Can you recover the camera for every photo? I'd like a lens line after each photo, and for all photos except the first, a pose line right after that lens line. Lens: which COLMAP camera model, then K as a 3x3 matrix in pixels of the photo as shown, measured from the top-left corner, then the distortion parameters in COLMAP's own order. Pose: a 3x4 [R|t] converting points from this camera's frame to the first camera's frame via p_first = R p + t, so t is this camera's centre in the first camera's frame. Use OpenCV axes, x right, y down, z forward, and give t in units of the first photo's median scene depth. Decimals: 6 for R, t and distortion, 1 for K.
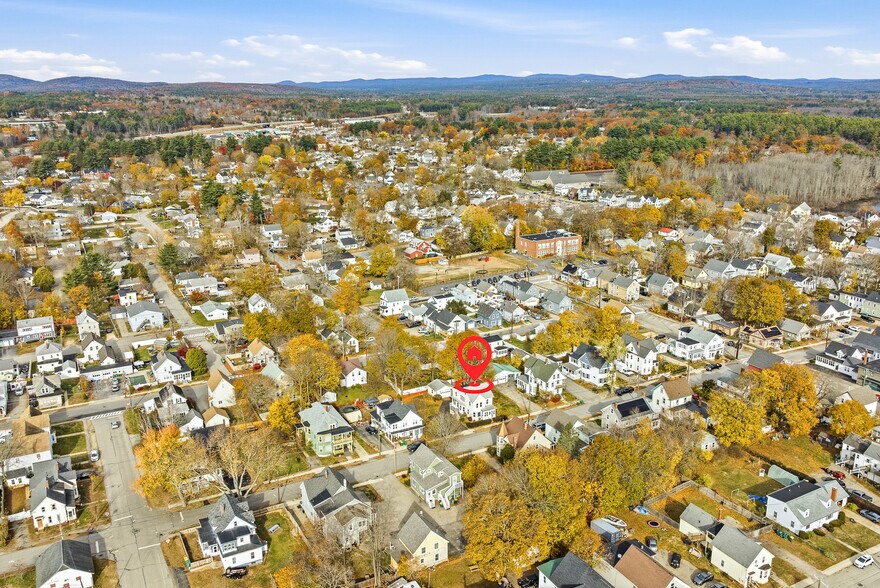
lens RADIAL K [[738.4, 0, 440.3], [0, 738.4, 293.6], [0, 0, 1]] dist [-0.019398, -0.016849]
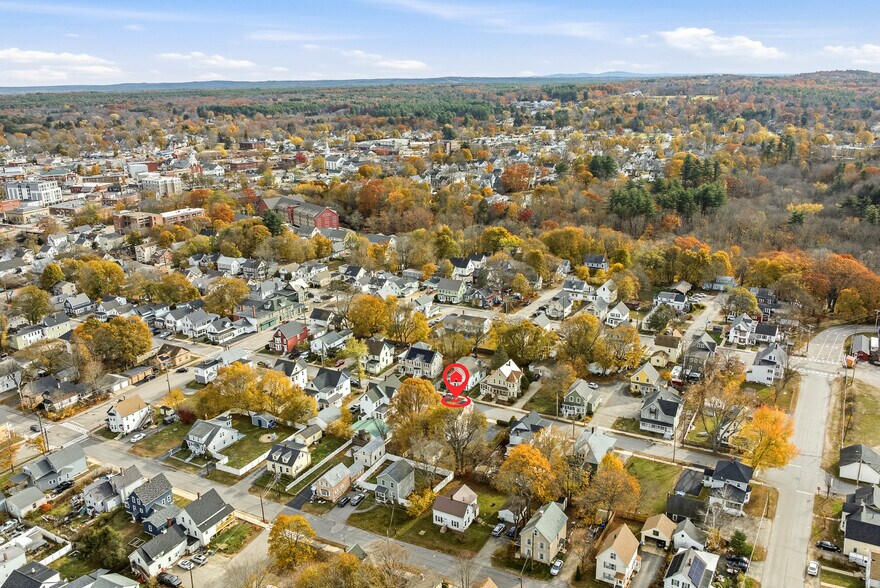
lens RADIAL K [[738.4, 0, 445.0], [0, 738.4, 294.6], [0, 0, 1]] dist [-0.019398, -0.016849]
pose [[-0.548813, -0.218030, 0.807011, -0.581674], [0.253085, 0.876745, 0.408982, -0.337450], [-0.796713, 0.428697, -0.425990, 1.070479]]
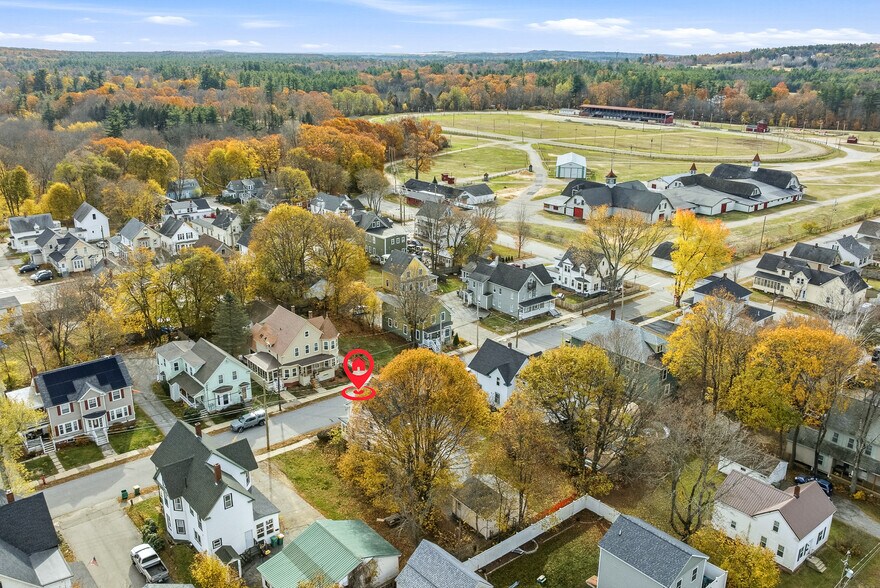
lens RADIAL K [[738.4, 0, 437.6], [0, 738.4, 292.9], [0, 0, 1]] dist [-0.019398, -0.016849]
pose [[-0.980574, 0.070044, -0.183216, 0.071401], [-0.046119, 0.825552, 0.562438, -0.140041], [0.190650, 0.559962, -0.806285, 1.028421]]
